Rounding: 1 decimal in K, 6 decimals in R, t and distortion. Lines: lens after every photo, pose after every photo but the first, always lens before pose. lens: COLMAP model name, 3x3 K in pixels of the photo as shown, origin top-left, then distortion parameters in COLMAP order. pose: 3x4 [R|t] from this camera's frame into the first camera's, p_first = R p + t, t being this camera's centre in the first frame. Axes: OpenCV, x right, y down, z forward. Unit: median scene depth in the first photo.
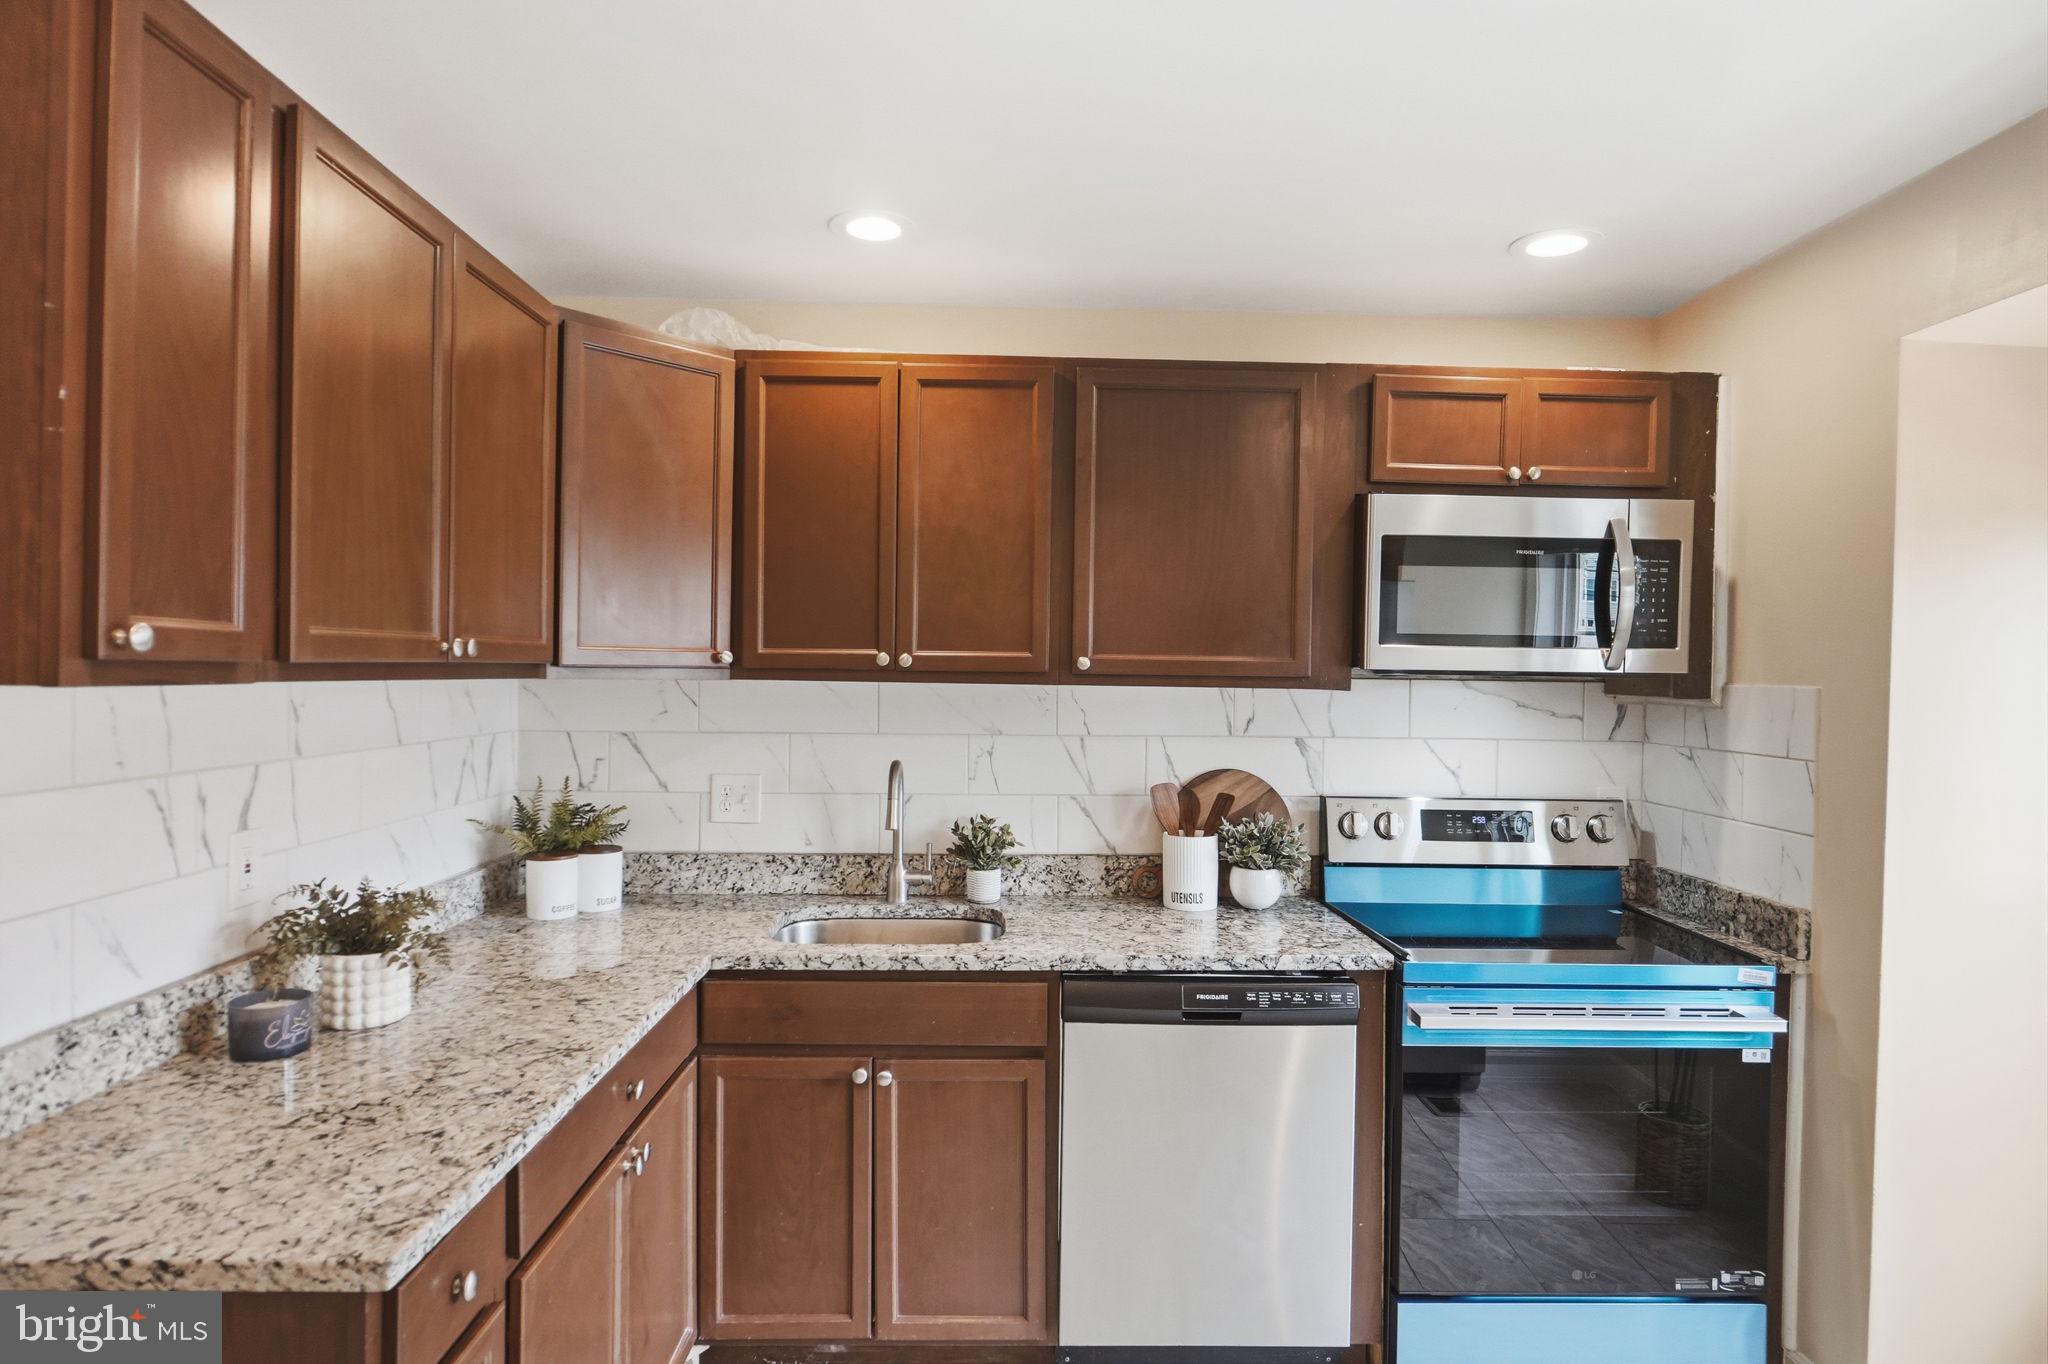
lens RADIAL K [[1157.9, 0, 1024.4], [0, 1157.9, 676.9], [0, 0, 1]] dist [-0.002656, -0.000134]
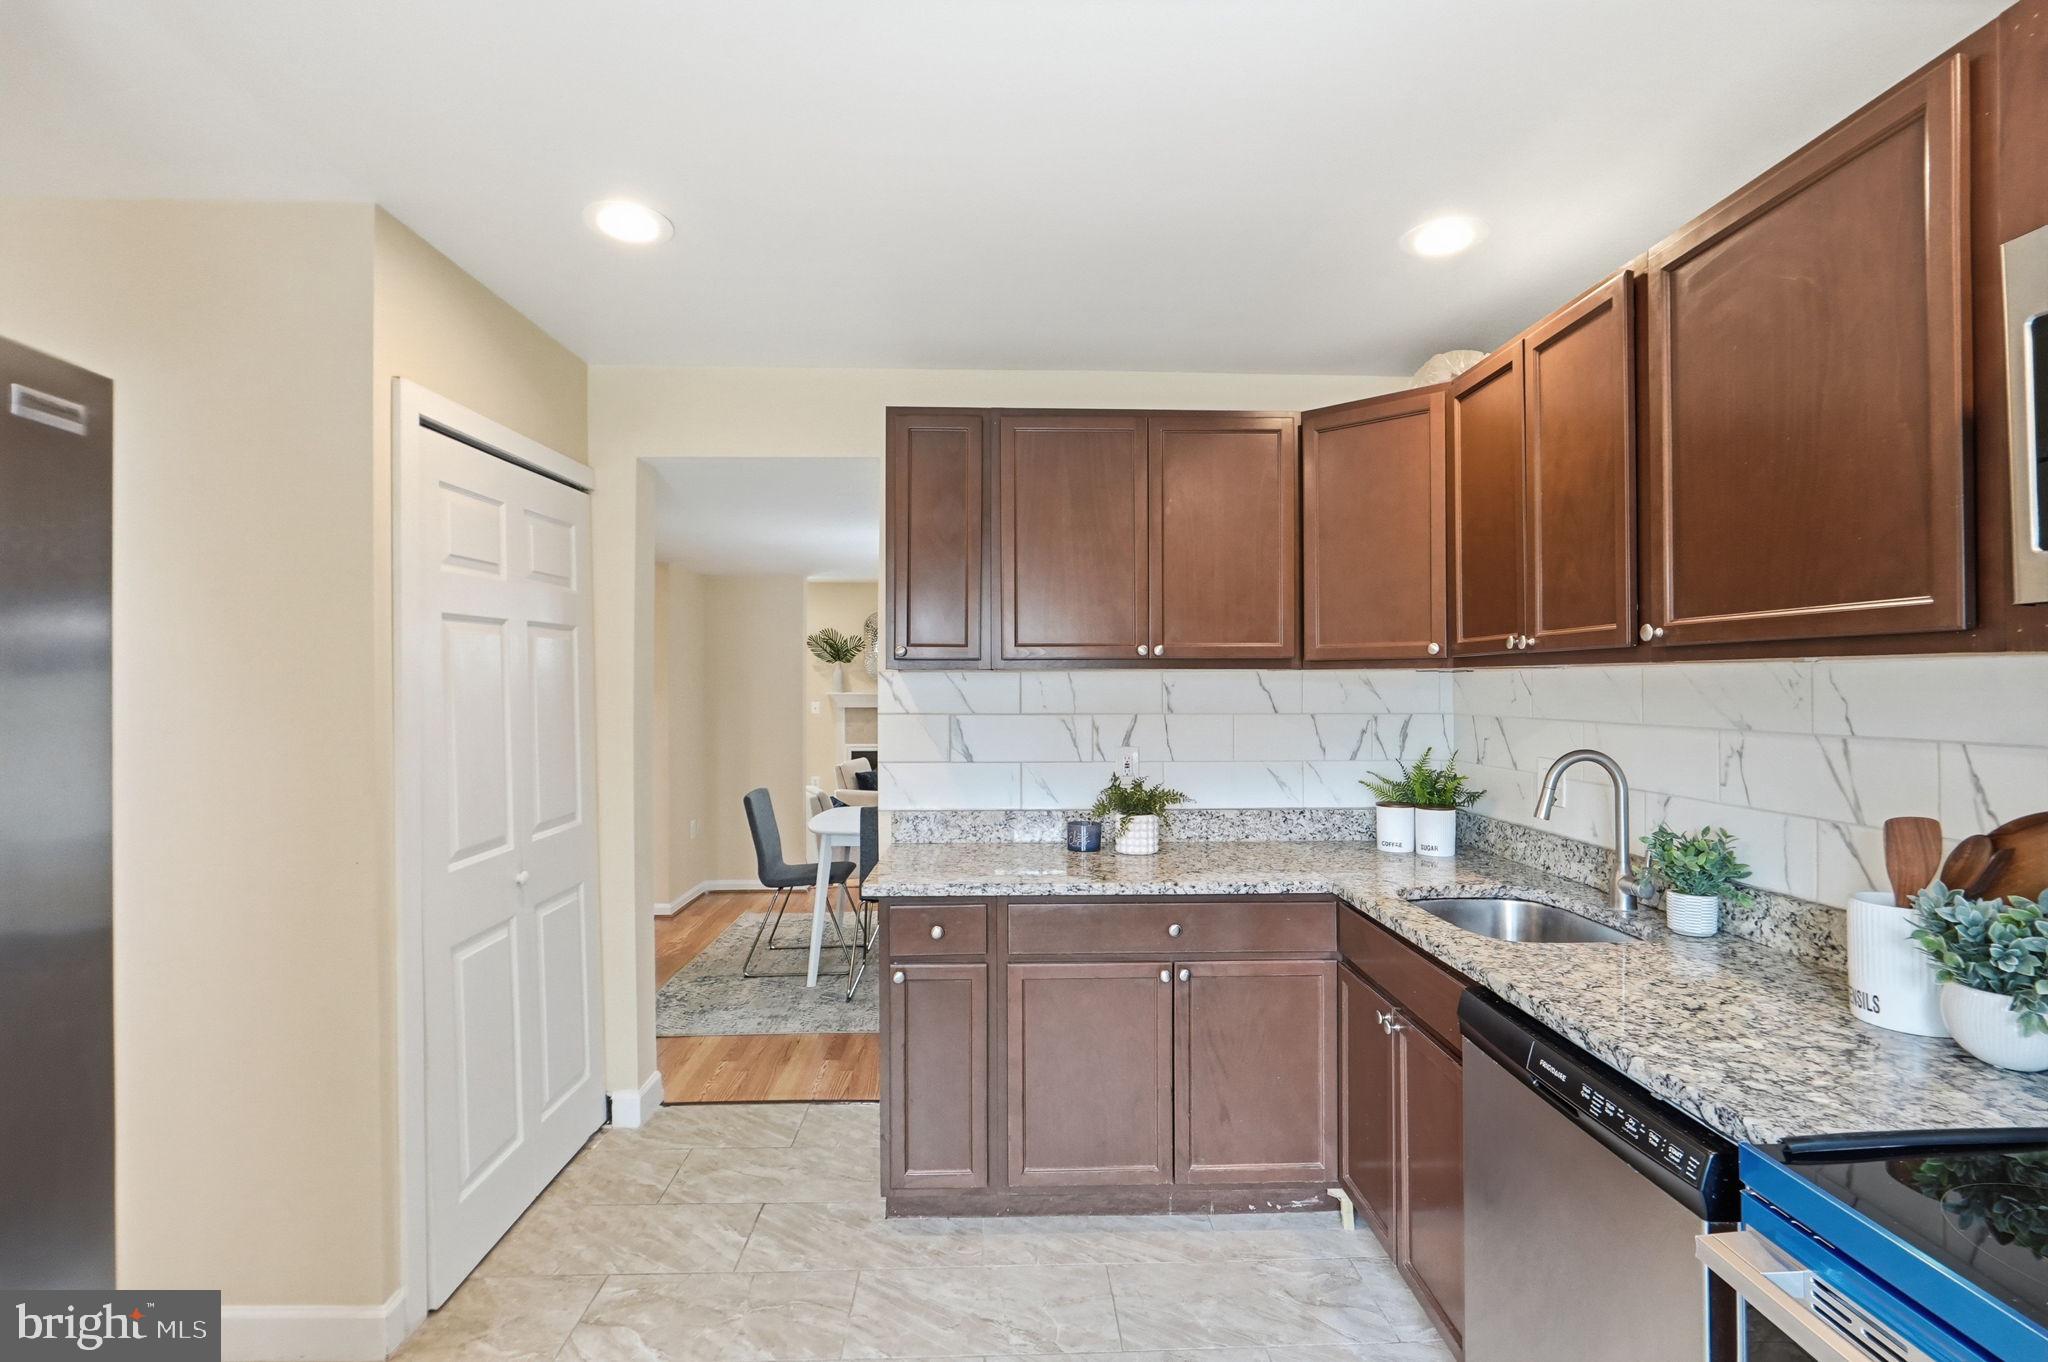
lens RADIAL K [[941.1, 0, 1027.8], [0, 941.1, 680.1], [0, 0, 1]] dist [-0.000317, -0.000101]
pose [[0.005486, -0.016559, -0.999848, 0.679225], [-0.003379, 0.999857, -0.016578, 0.031756], [0.999979, 0.003470, 0.005429, 0.578114]]
